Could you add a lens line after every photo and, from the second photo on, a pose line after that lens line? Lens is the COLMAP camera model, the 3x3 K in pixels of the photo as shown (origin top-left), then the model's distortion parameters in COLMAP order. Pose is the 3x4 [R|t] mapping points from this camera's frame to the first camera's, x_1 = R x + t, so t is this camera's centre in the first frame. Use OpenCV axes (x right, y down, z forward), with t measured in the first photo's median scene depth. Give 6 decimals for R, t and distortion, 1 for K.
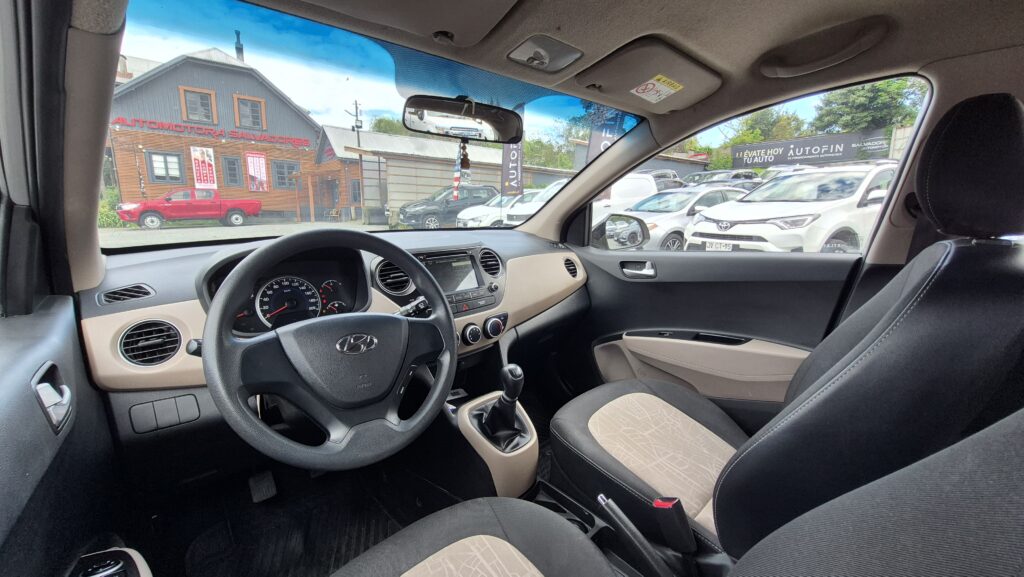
lens RADIAL K [[402.7, 0, 513.6], [0, 402.7, 291.2], [0, 0, 1]] dist [0.003439, 0.000003]
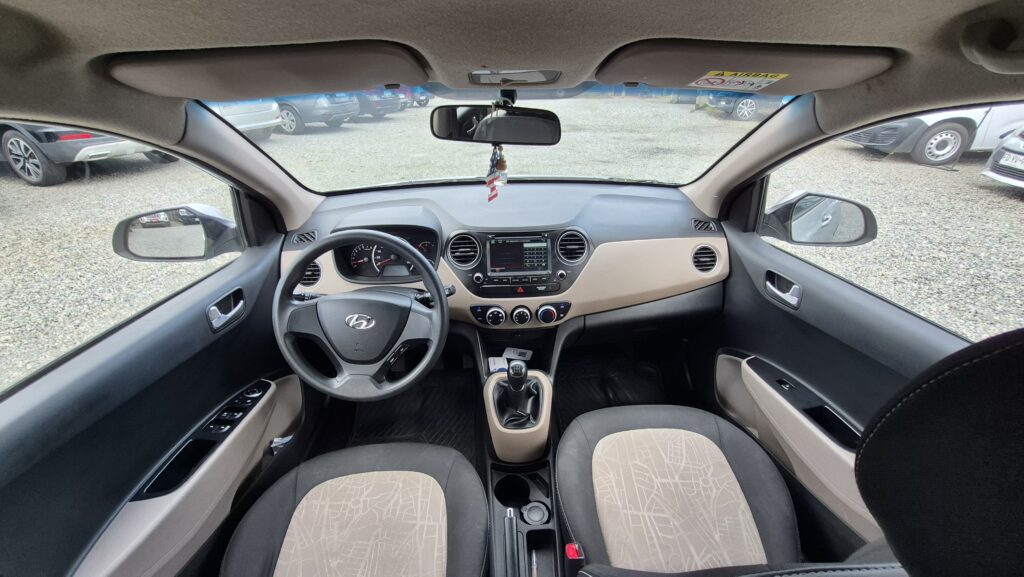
lens RADIAL K [[406.8, 0, 517.0], [0, 406.8, 291.7], [0, 0, 1]] dist [0.003162, 0.000321]
pose [[0.760388, 0.302158, -0.574900, 0.328281], [-0.129594, 0.937973, 0.321577, -0.200305], [0.636408, -0.170019, 0.752382, 0.125414]]
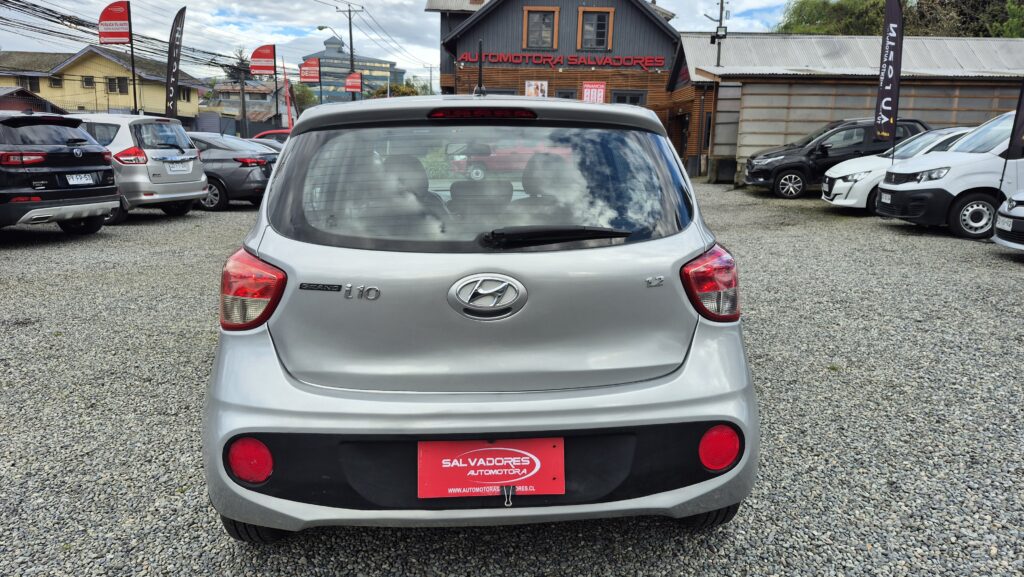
lens RADIAL K [[702.7, 0, 491.5], [0, 702.7, 288.4], [0, 0, 1]] dist [0.081060, -0.088906]
pose [[0.747500, 0.127587, -0.651894, 1.818735], [-0.136612, 0.989930, 0.037100, 0.173753], [0.650063, 0.061324, 0.757402, -1.373849]]
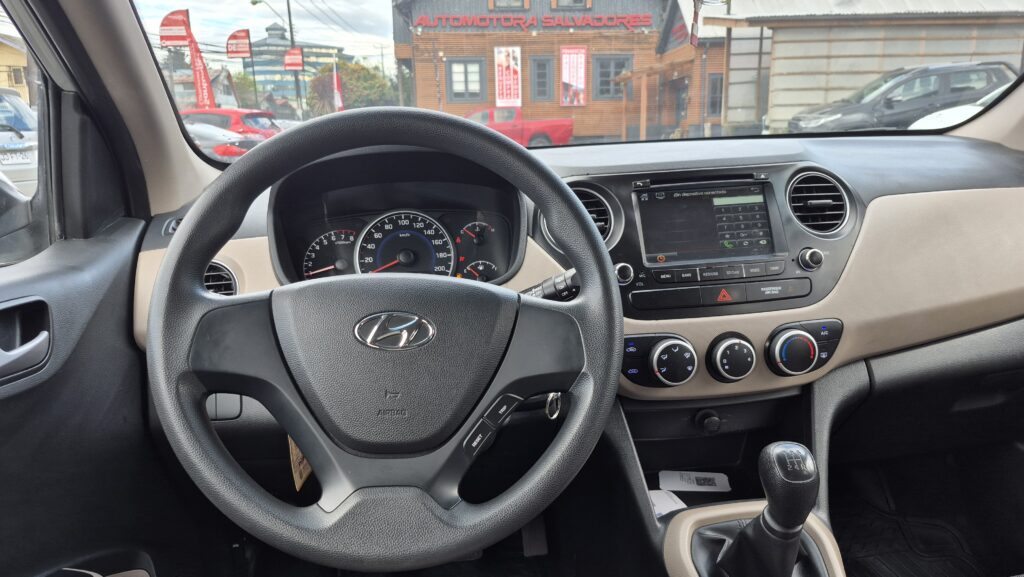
lens RADIAL K [[716.0, 0, 517.6], [0, 716.0, 291.5], [0, 0, 1]] dist [0.077594, -0.093063]
pose [[0.804876, 0.094822, -0.585819, 0.109602], [-0.081570, 0.995460, 0.049054, 0.009253], [0.587811, 0.008303, 0.808956, 0.145079]]
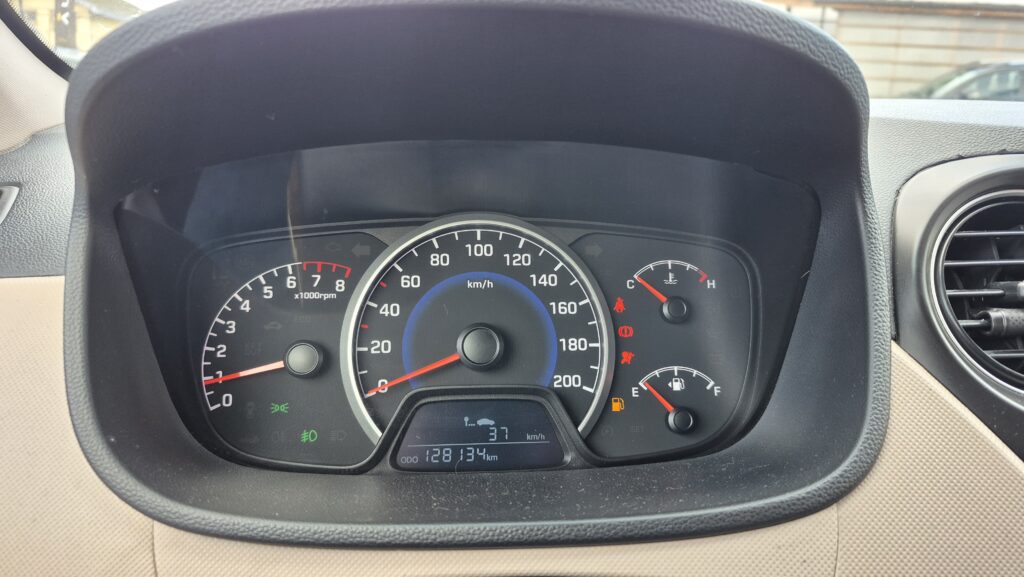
lens RADIAL K [[732.8, 0, 506.2], [0, 732.8, 274.0], [0, 0, 1]] dist [0.074981, -0.104545]
pose [[0.771999, 0.153654, -0.616772, -0.174673], [-0.148991, 0.987052, 0.059413, -0.018666], [0.617915, 0.046026, 0.784896, 0.398828]]
